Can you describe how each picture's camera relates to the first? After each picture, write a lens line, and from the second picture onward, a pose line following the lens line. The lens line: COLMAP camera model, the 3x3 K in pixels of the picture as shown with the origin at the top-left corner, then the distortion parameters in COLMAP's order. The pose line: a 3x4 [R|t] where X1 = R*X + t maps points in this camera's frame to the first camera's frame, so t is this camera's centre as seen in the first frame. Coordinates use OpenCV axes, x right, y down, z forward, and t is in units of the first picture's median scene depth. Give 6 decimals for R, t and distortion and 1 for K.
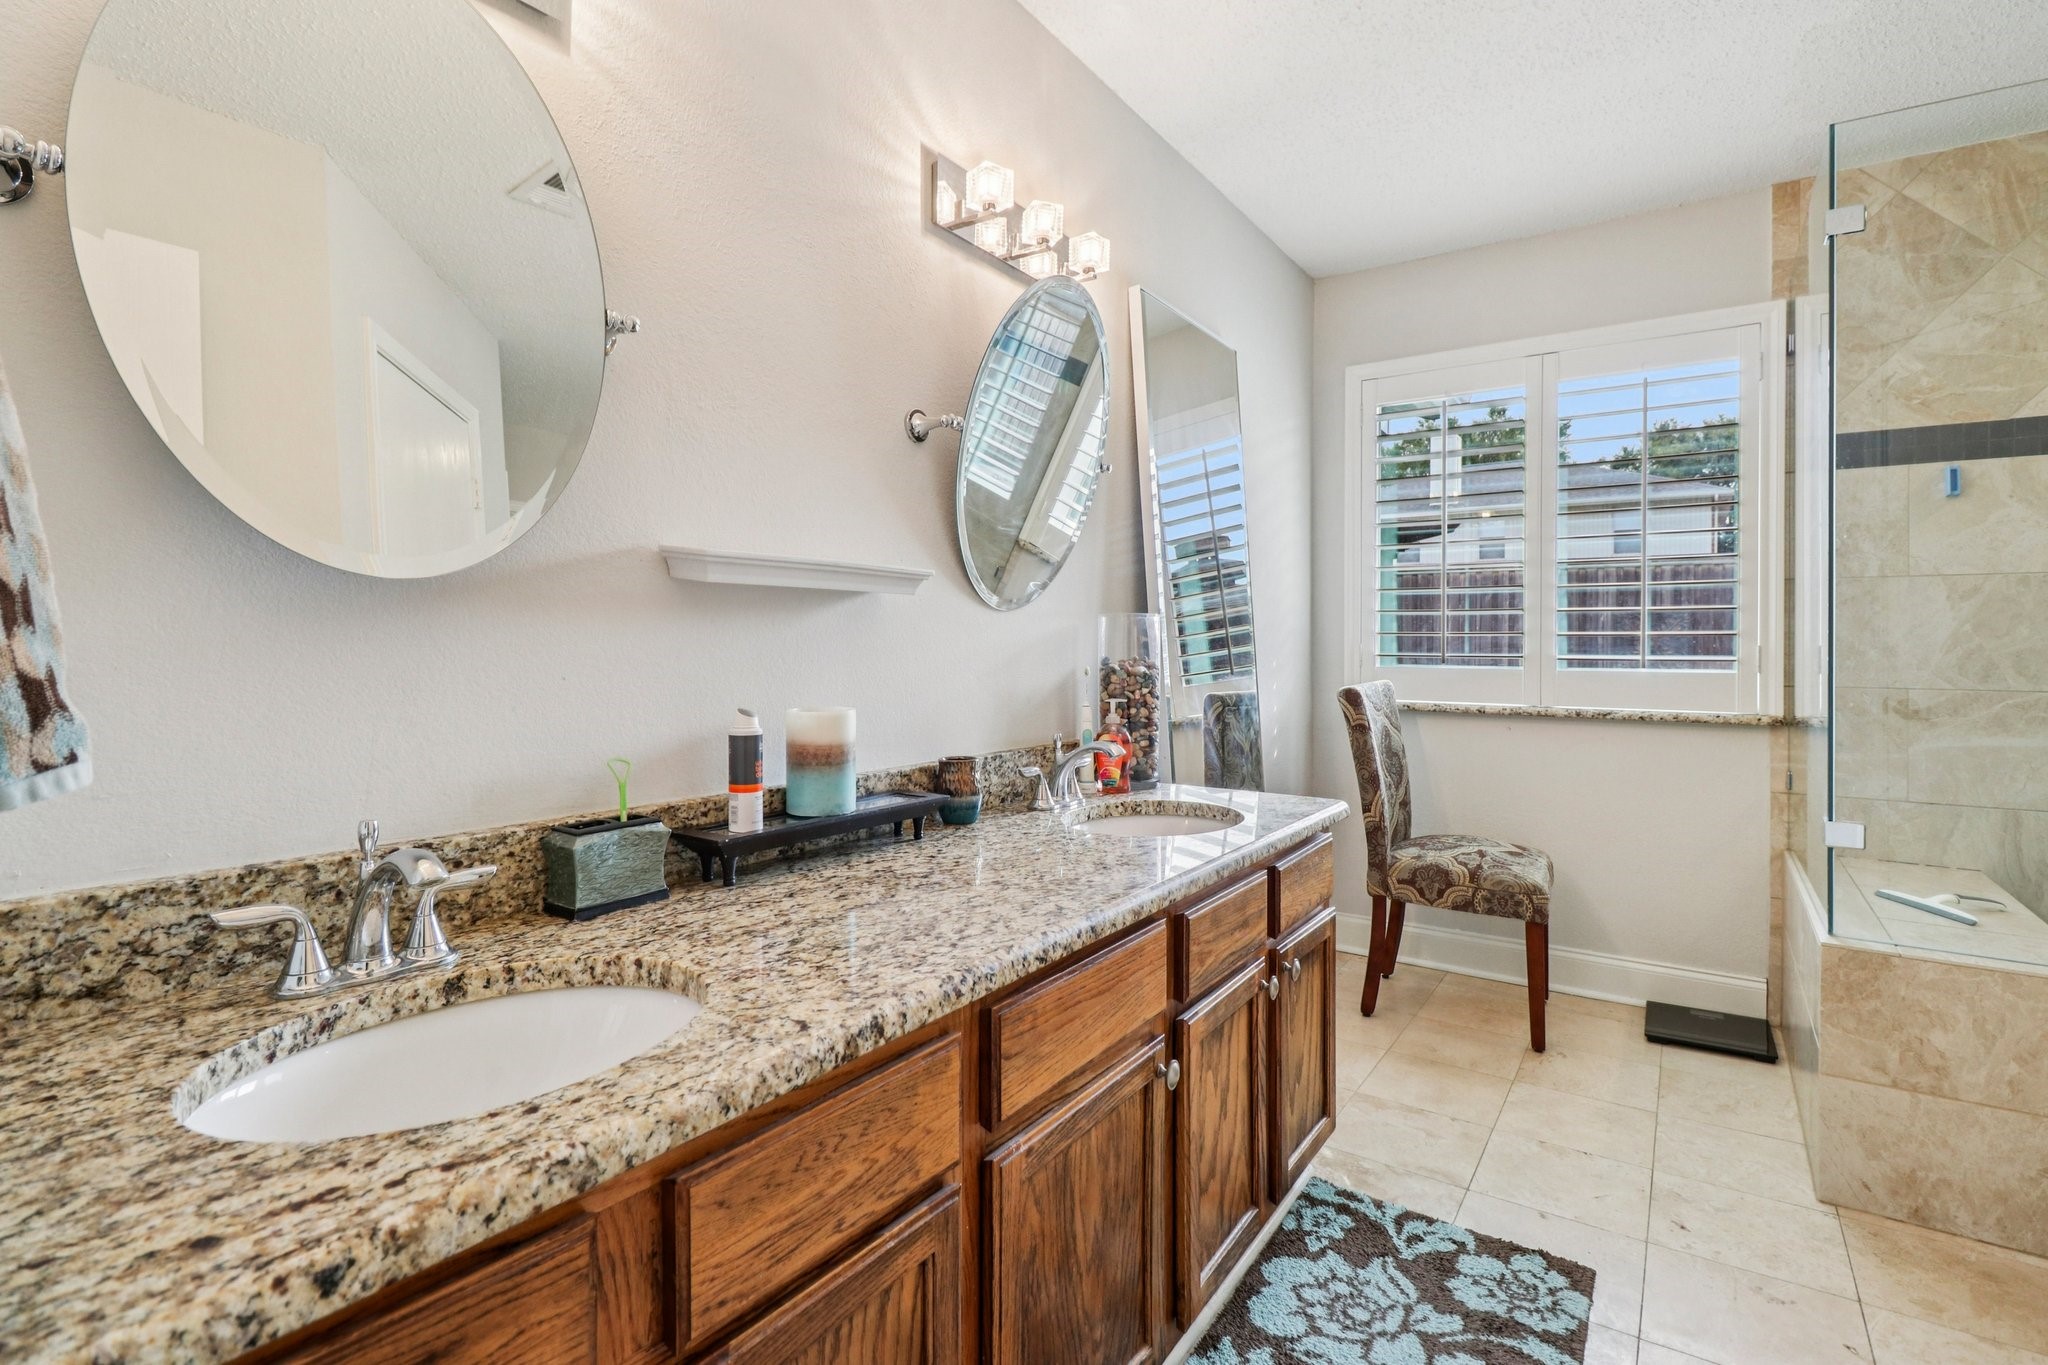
lens RADIAL K [[979.5, 0, 1047.4], [0, 979.5, 648.2], [0, 0, 1]] dist [0.006120, -0.016542]
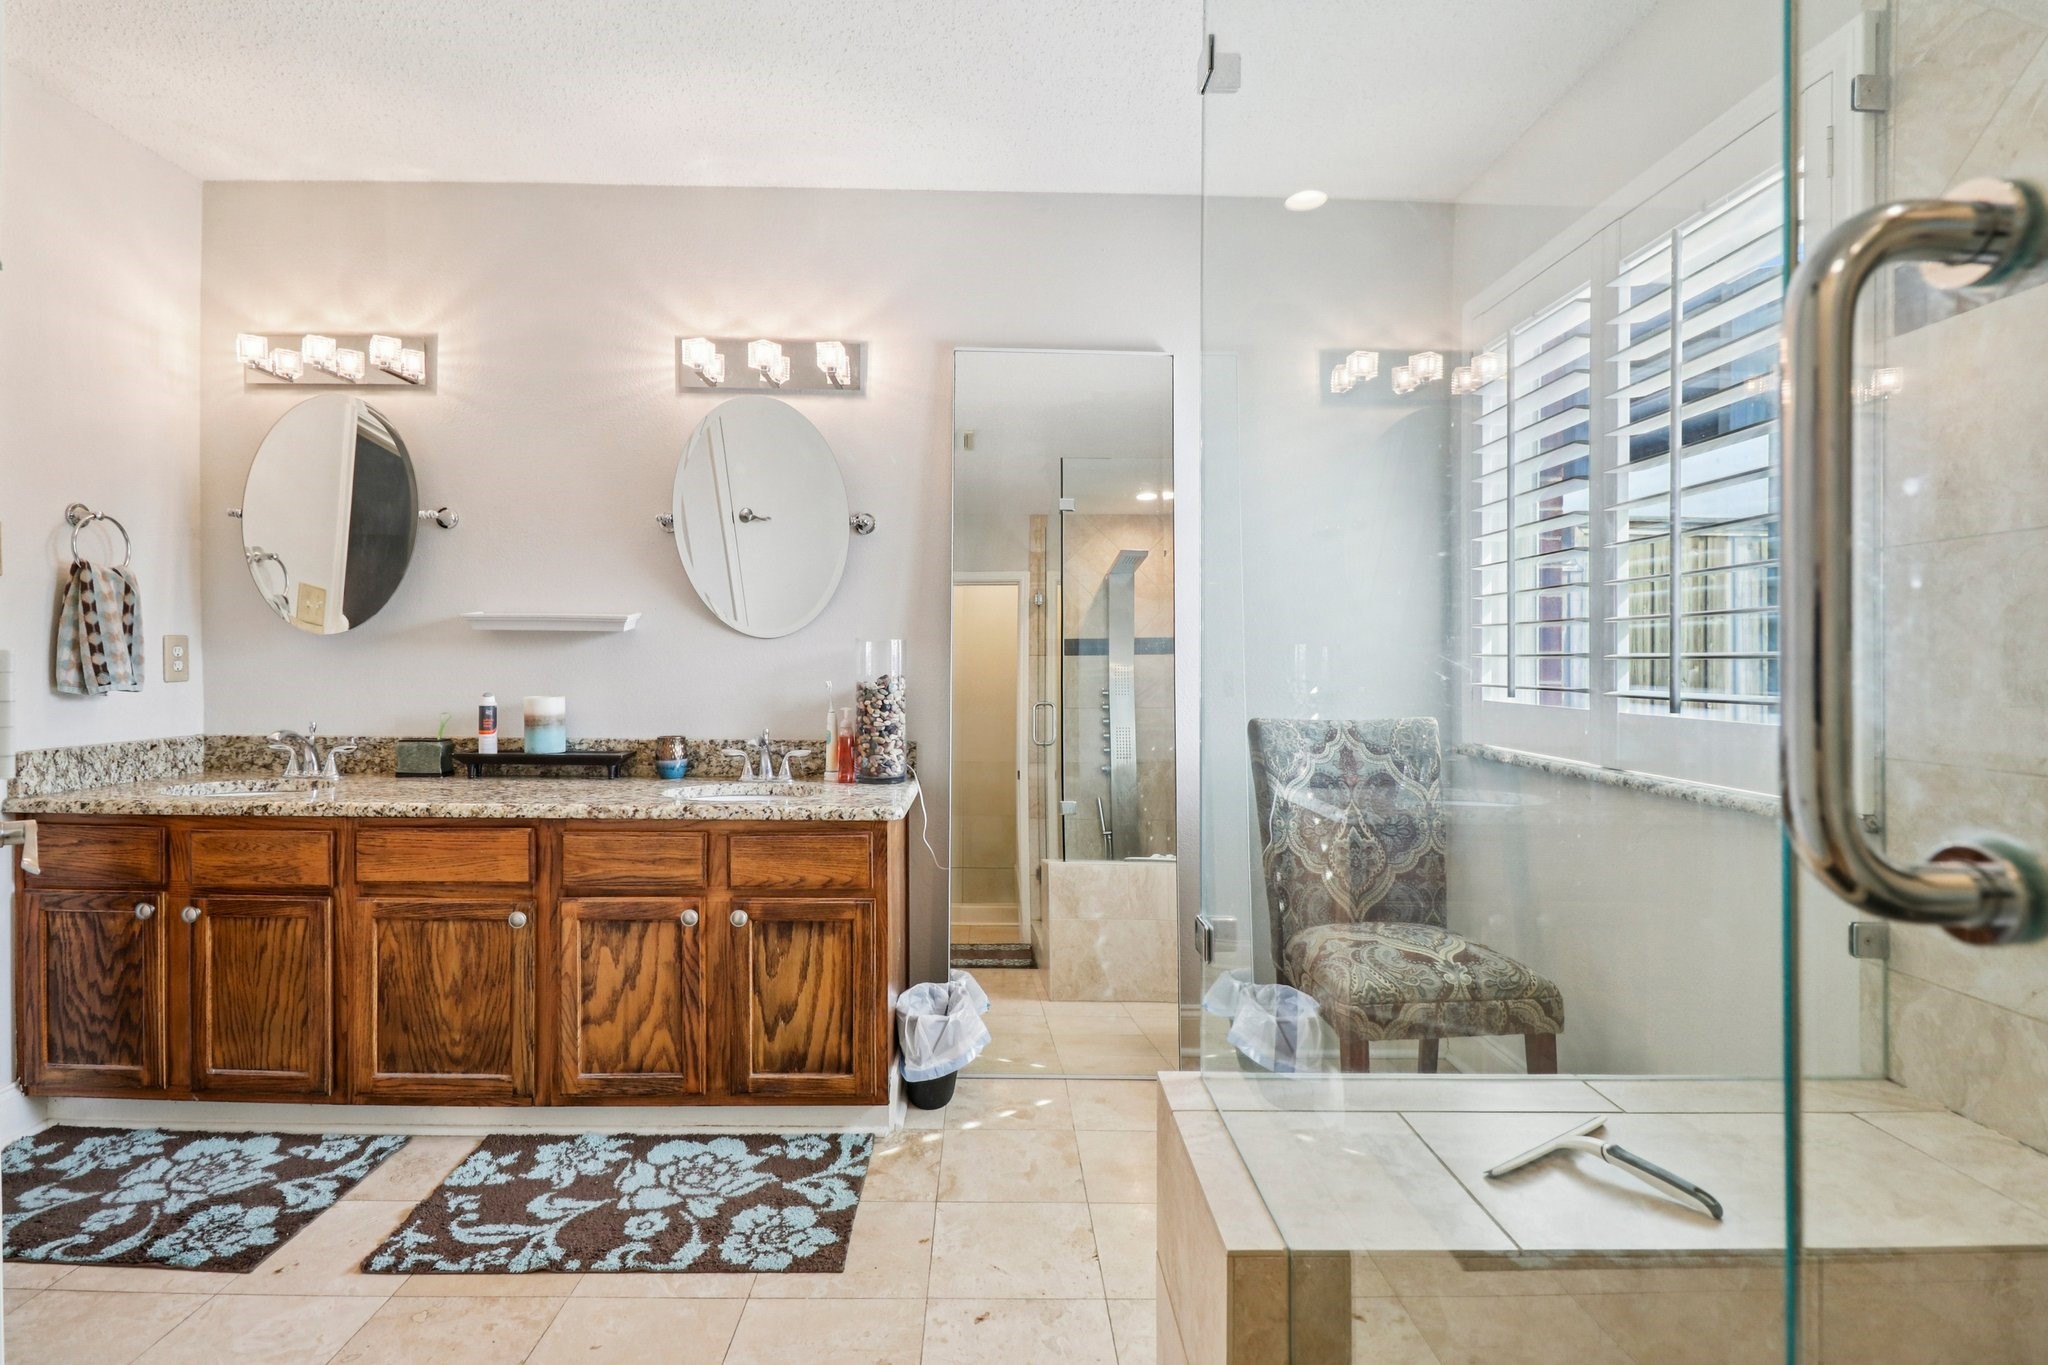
lens RADIAL K [[1012.3, 0, 1024.0], [0, 1012.3, 682.5], [0, 0, 1]] dist [-0.000091, -0.018149]
pose [[0.581693, 0.019977, -0.813163, 1.676593], [-0.014280, 0.999795, 0.014348, -0.002132], [0.813283, 0.003266, 0.581859, 0.584771]]
